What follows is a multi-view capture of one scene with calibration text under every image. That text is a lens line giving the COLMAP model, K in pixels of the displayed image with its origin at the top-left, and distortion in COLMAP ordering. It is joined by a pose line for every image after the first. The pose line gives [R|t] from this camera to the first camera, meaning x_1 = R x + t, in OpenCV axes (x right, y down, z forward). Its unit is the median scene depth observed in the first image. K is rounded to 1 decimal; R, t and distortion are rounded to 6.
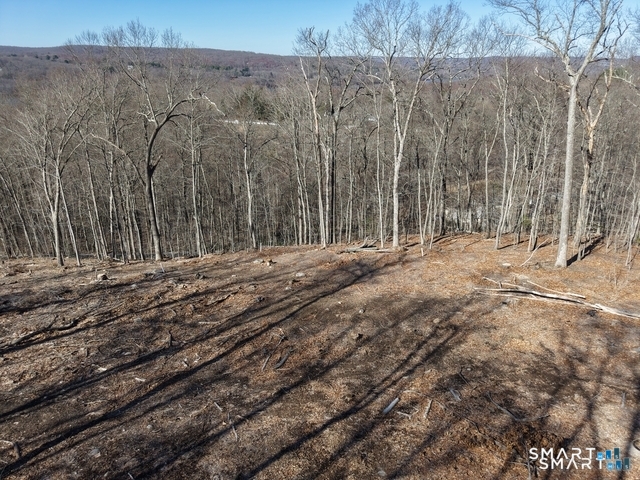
lens RADIAL K [[432.9, 0, 320.0], [0, 432.9, 240.0], [0, 0, 1]] dist [0.038593, -0.003770]
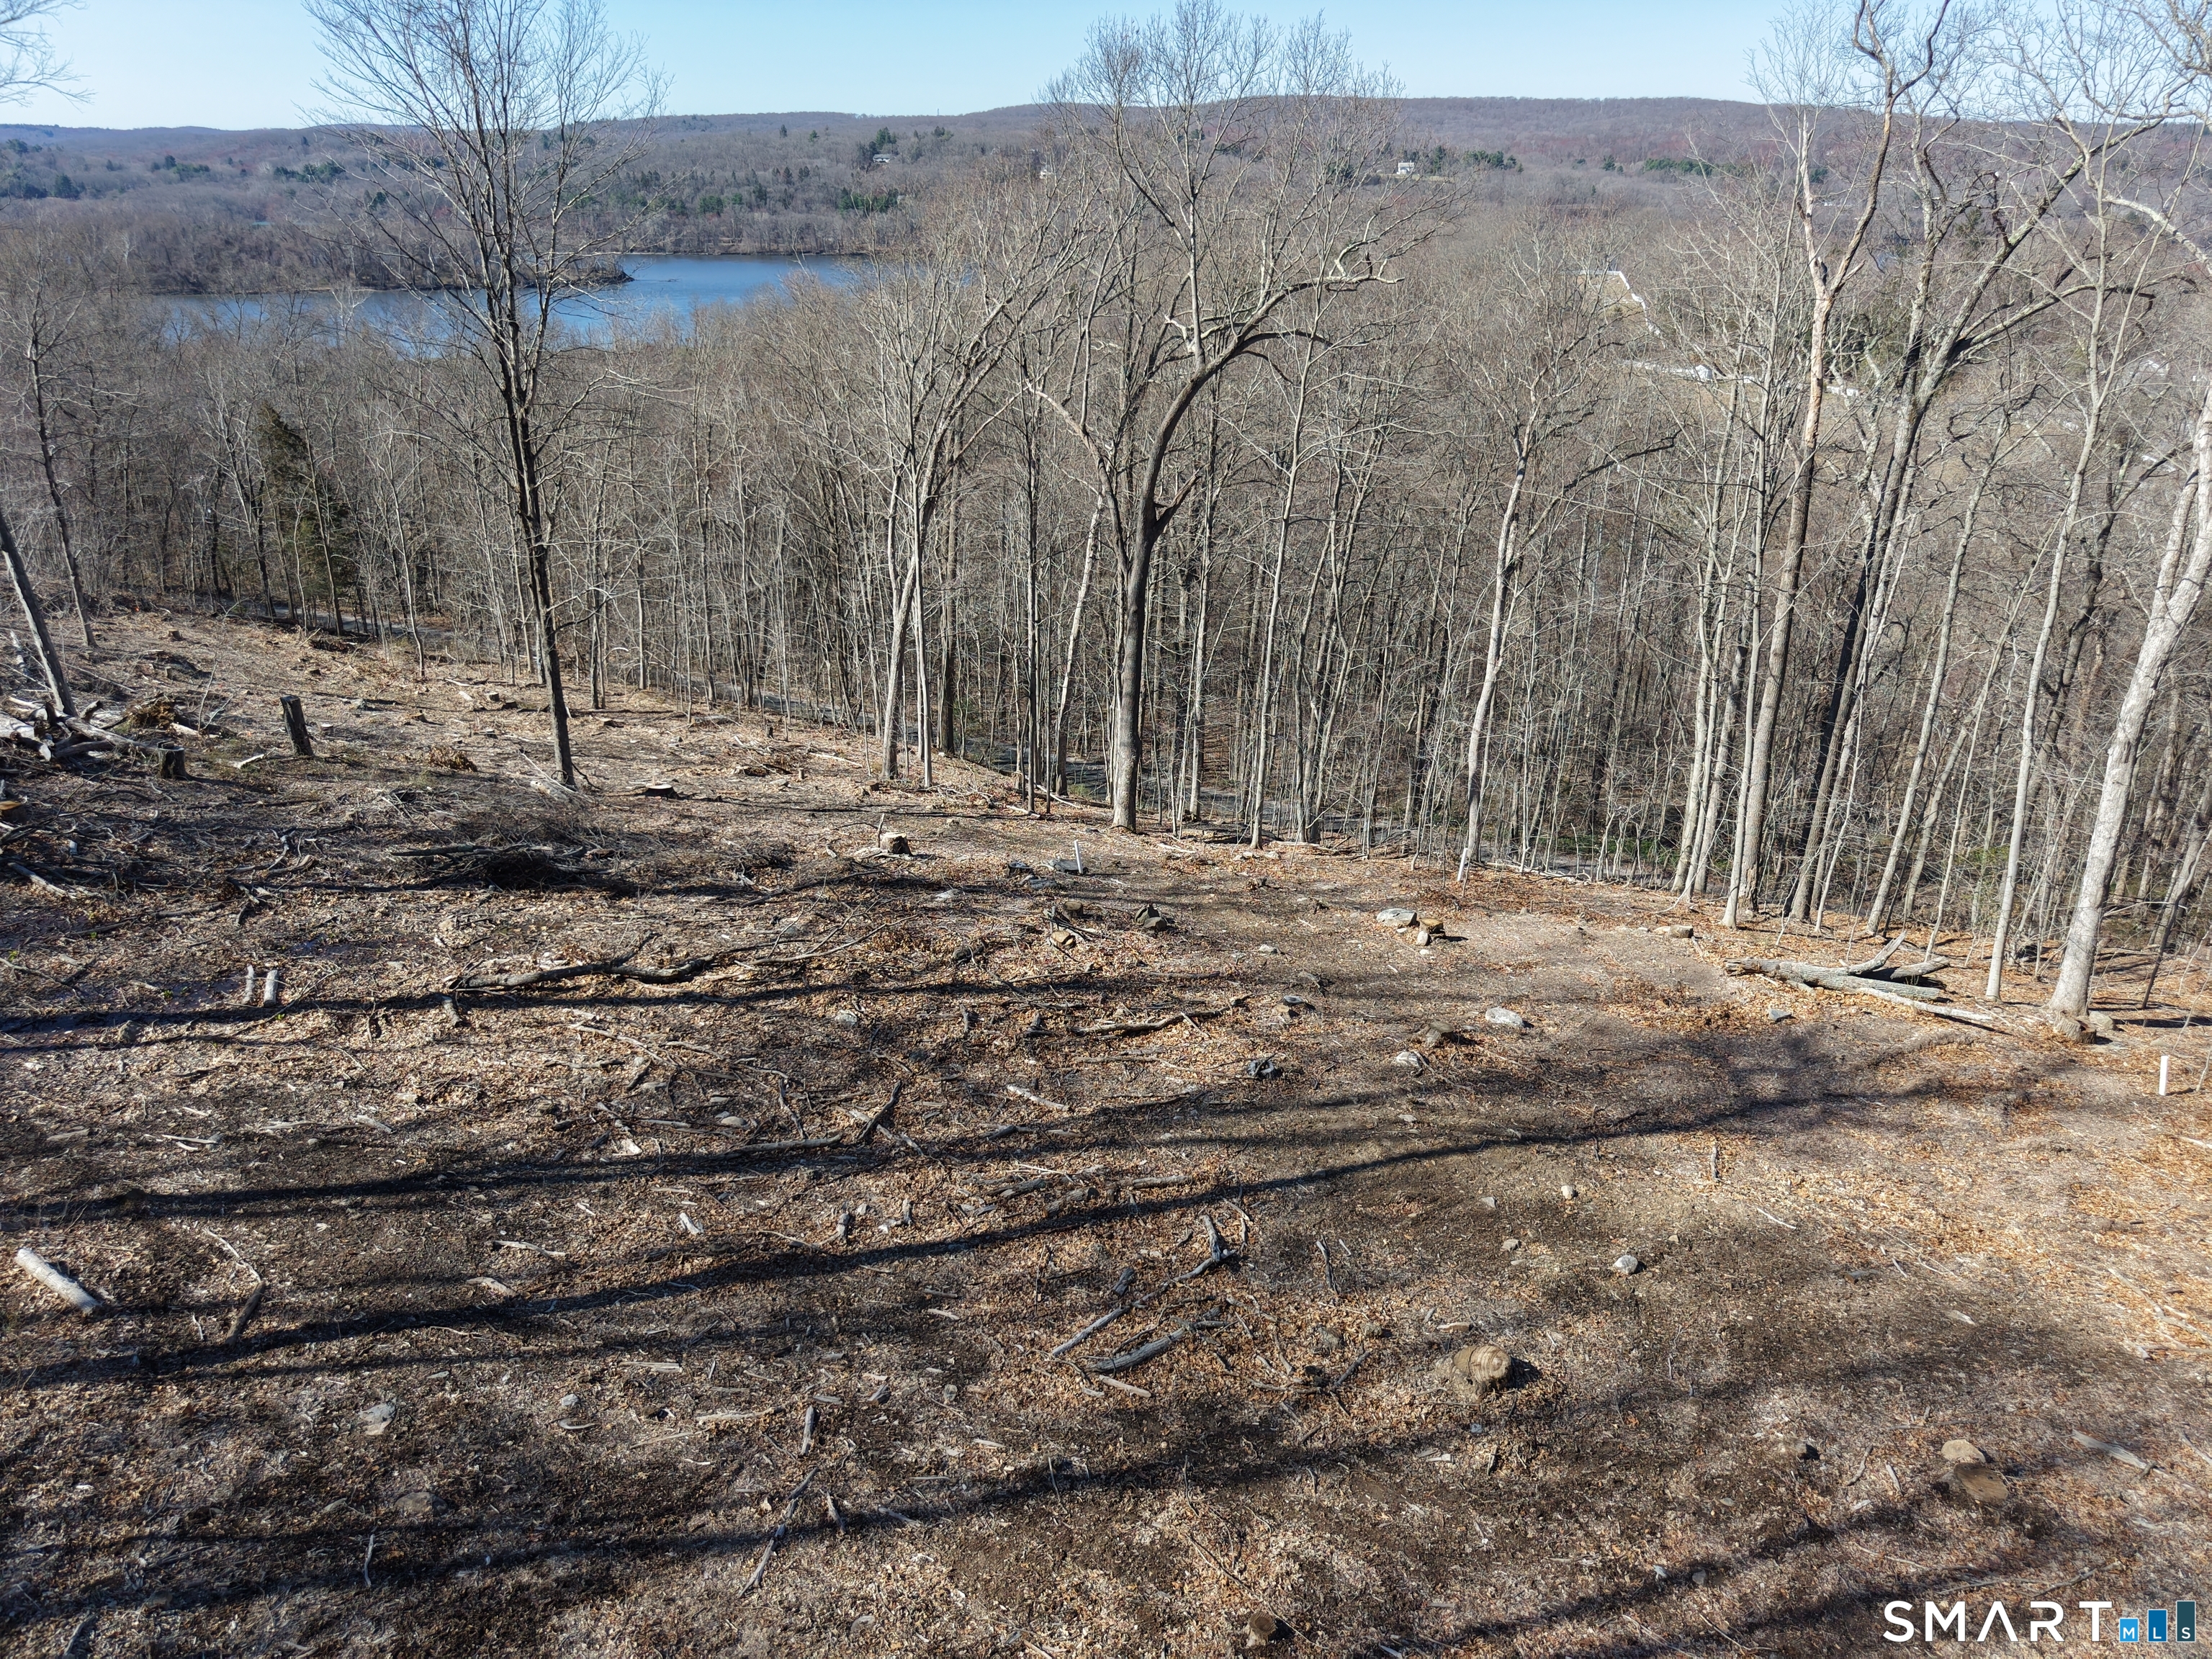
lens RADIAL K [[1536.5, 0, 1101.9], [0, 1536.5, 781.7], [0, 0, 1]] dist [0.052426, -0.052268]
pose [[0.843388, 0.206956, -0.495848, 0.213540], [-0.204766, 0.977001, 0.059493, -0.070603], [0.496757, 0.051357, 0.866369, 0.167535]]
